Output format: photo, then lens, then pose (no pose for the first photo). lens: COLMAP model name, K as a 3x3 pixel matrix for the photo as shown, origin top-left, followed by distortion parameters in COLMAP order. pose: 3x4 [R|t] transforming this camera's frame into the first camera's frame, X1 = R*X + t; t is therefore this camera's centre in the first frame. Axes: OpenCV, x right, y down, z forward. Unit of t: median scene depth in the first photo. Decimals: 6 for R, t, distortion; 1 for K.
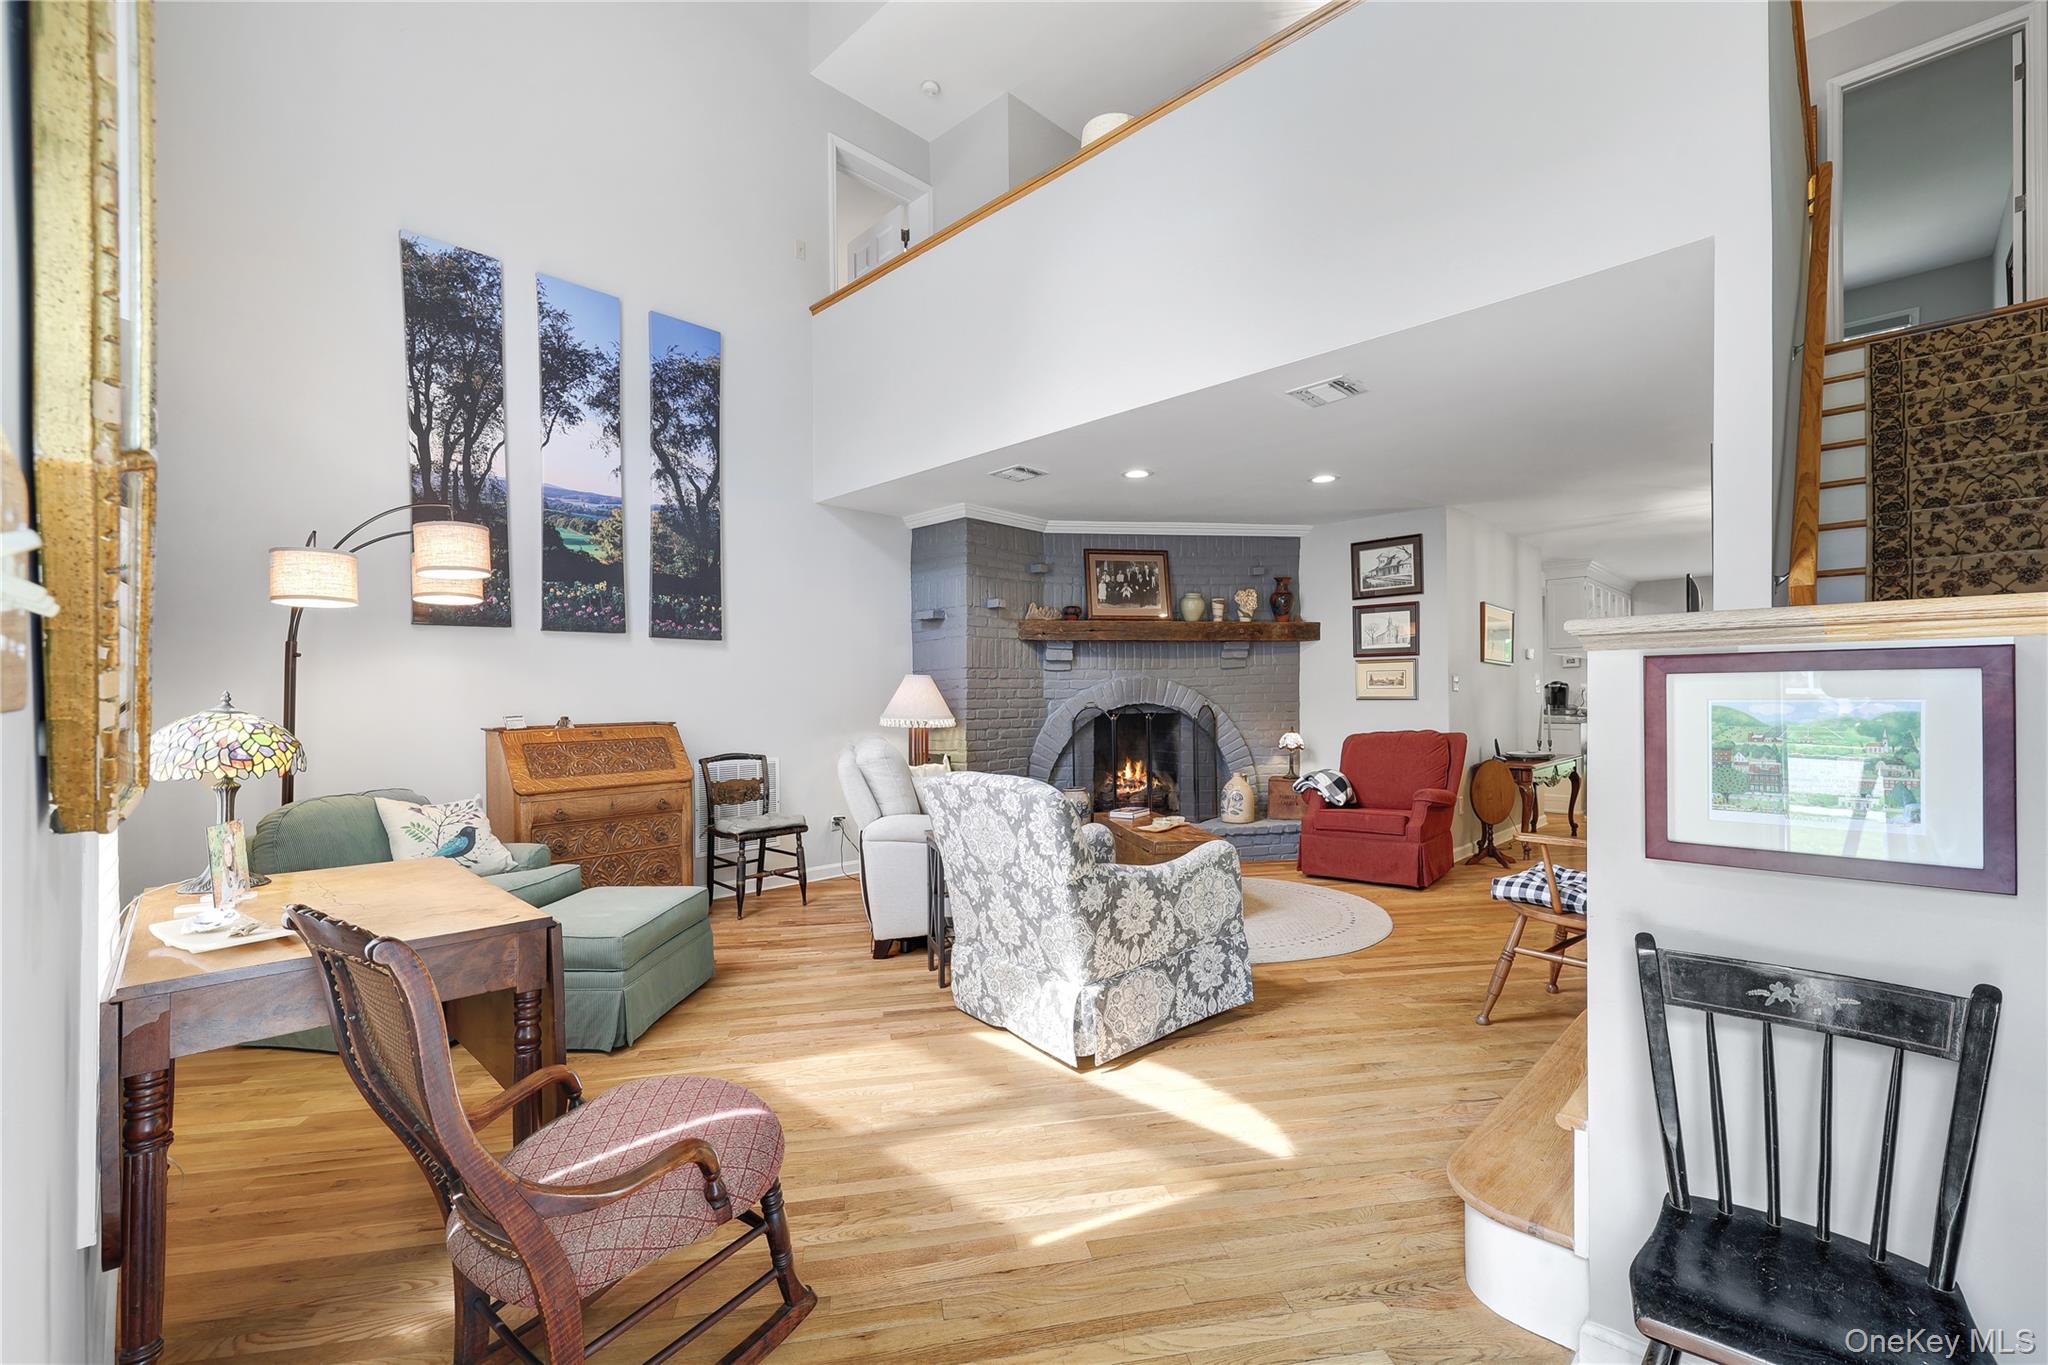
lens RADIAL K [[864.5, 0, 1018.1], [0, 864.5, 689.4], [0, 0, 1]] dist [0.028180, -0.000019]
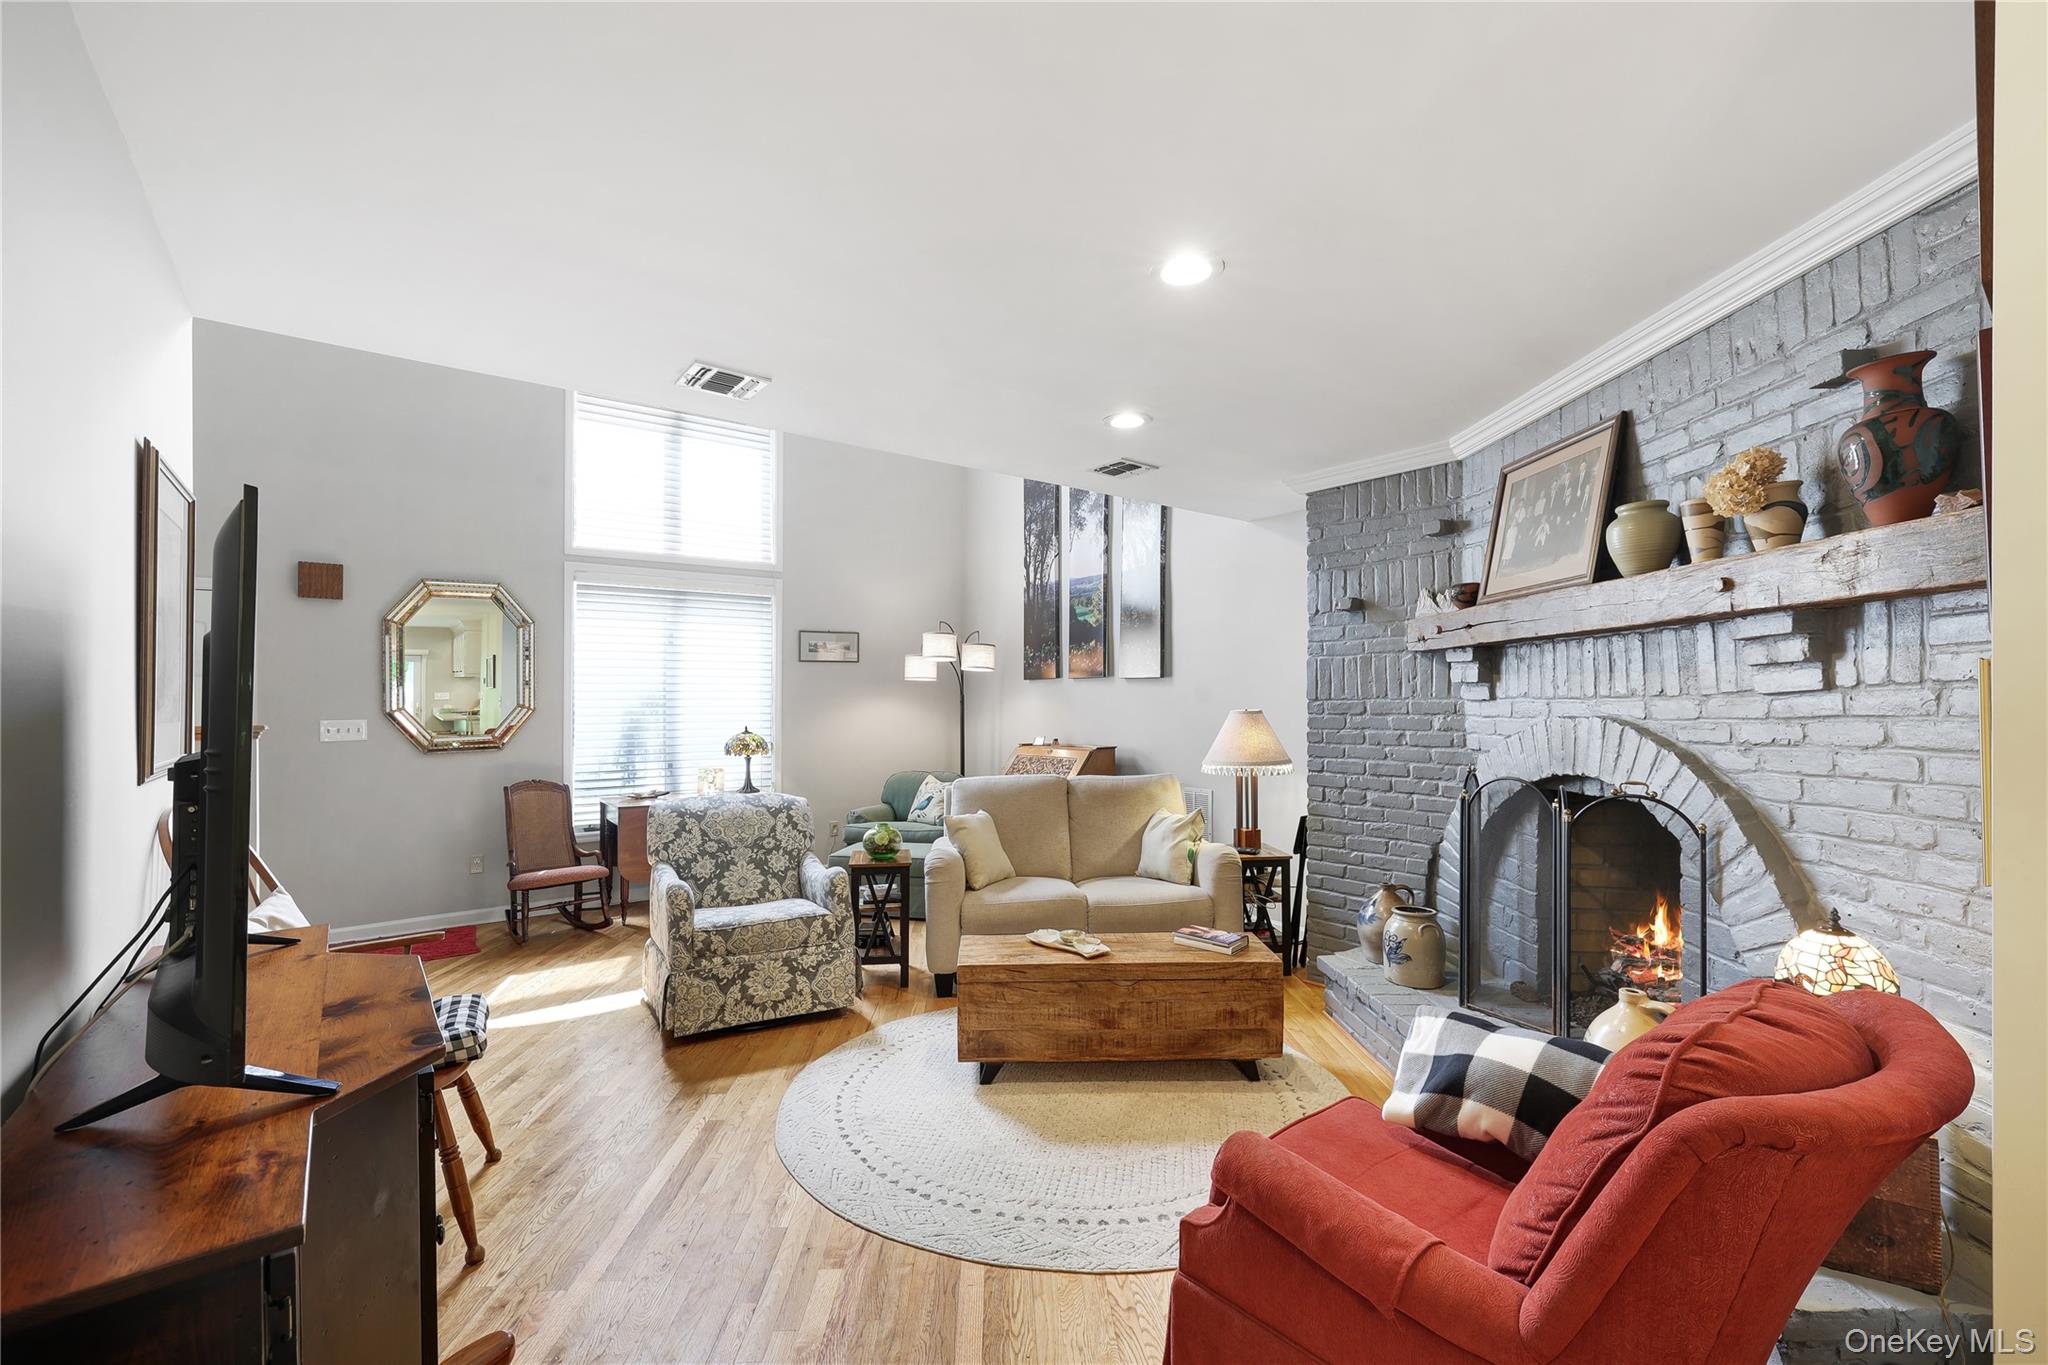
lens RADIAL K [[882.1, 0, 1094.7], [0, 882.1, 689.0], [0, 0, 1]] dist [0.000030, -0.000035]
pose [[-0.101044, -0.000331, -0.994882, 0.631386], [0.014049, 0.999900, -0.001760, -0.031659], [0.994783, -0.014155, -0.101029, 0.810929]]
